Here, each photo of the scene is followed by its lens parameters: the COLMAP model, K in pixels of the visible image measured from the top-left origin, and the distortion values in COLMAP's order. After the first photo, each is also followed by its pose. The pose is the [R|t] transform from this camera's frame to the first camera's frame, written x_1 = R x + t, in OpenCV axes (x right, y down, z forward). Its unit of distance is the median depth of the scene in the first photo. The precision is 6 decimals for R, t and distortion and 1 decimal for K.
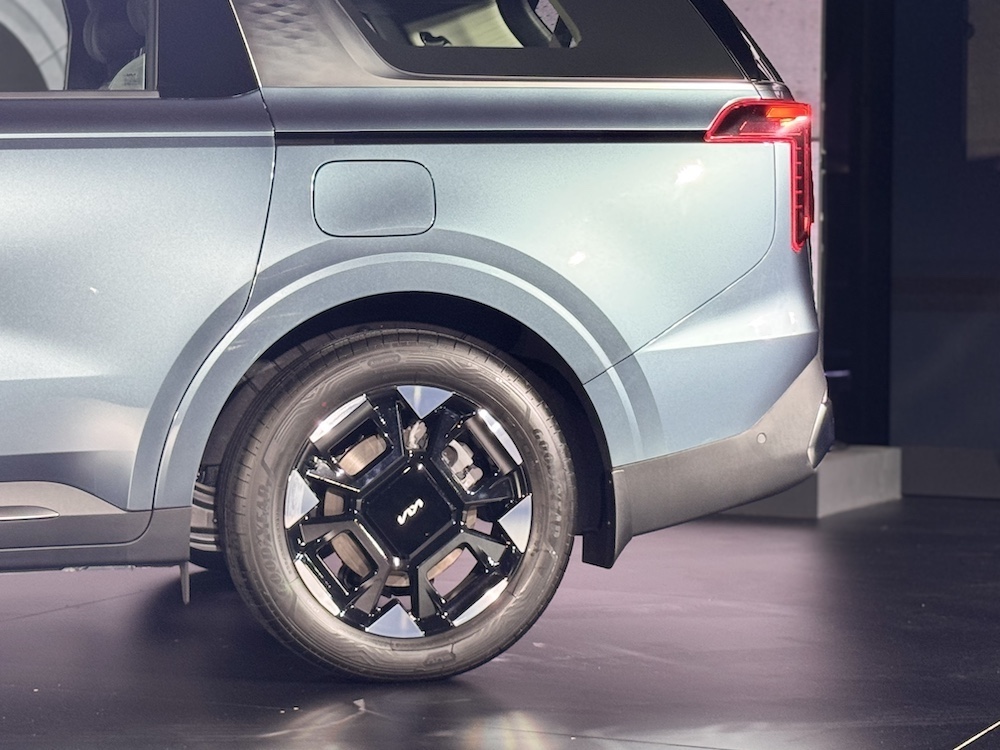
lens RADIAL K [[2571.3, 0, 502.3], [0, 2571.3, 375.9], [0, 0, 1]] dist [0.121107, 0.000000]
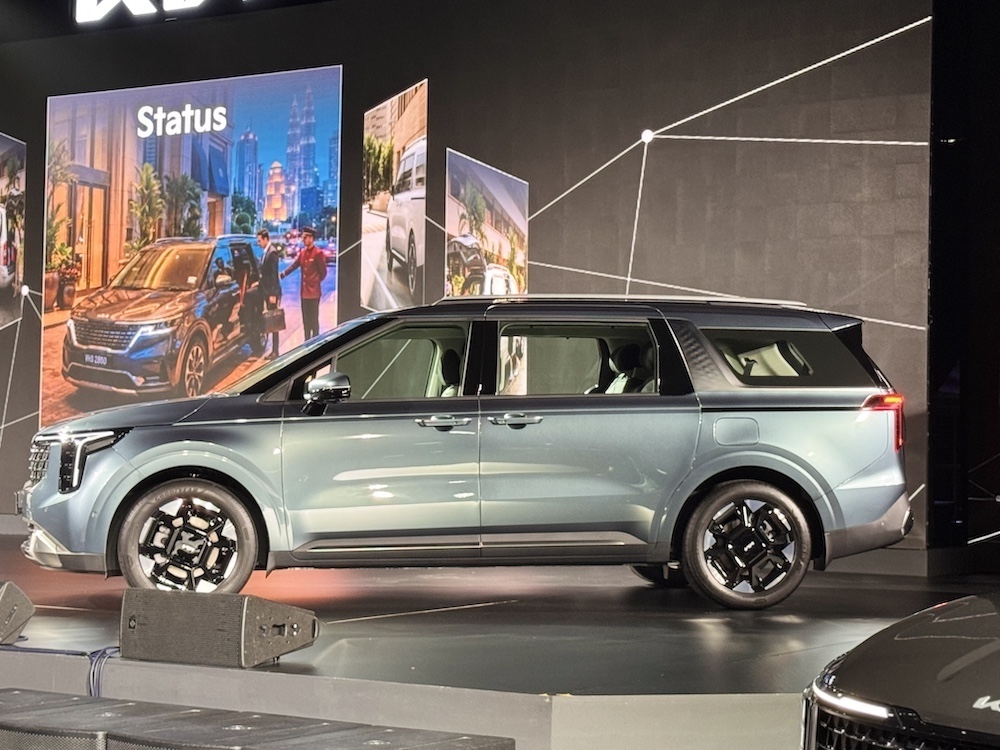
lens RADIAL K [[2029.6, 0, 502.5], [0, 2029.6, 376.0], [0, 0, 1]] dist [0.154895, 0.000000]
pose [[0.992682, 0.006255, -0.120598, -0.036119], [-0.016327, 0.996440, -0.082711, 0.055152], [0.119652, 0.084075, 0.989250, -1.174636]]
